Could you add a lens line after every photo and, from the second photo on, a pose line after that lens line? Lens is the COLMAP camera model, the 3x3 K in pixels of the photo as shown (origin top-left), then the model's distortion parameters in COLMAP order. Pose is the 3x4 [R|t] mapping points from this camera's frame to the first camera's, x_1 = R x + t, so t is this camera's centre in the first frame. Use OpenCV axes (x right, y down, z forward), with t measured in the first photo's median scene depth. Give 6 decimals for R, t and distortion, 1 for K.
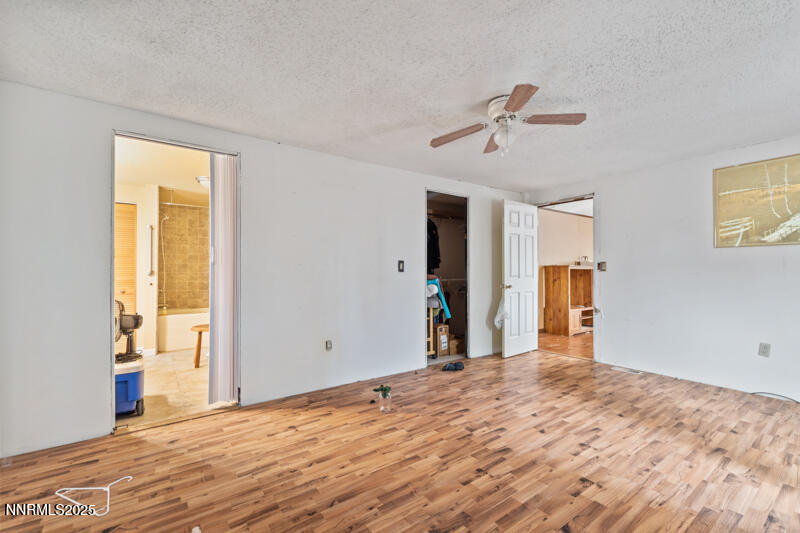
lens RADIAL K [[350.7, 0, 403.8], [0, 350.7, 269.9], [0, 0, 1]] dist [0.015652, 0.000132]
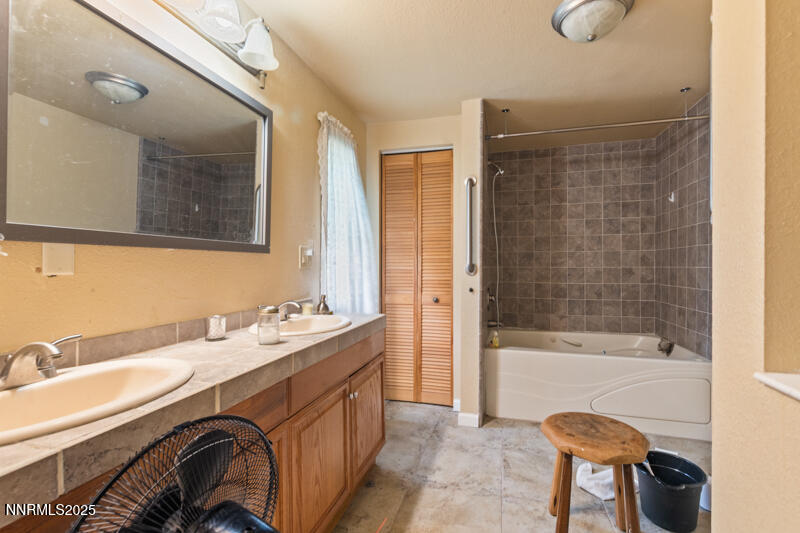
lens RADIAL K [[350.7, 0, 402.9], [0, 350.7, 266.9], [0, 0, 1]] dist [0.015652, 0.000132]
pose [[0.614217, 0.002418, -0.789134, -0.347233], [0.005262, 0.999961, 0.007159, 0.001859], [0.789120, -0.008550, 0.614180, 0.572260]]
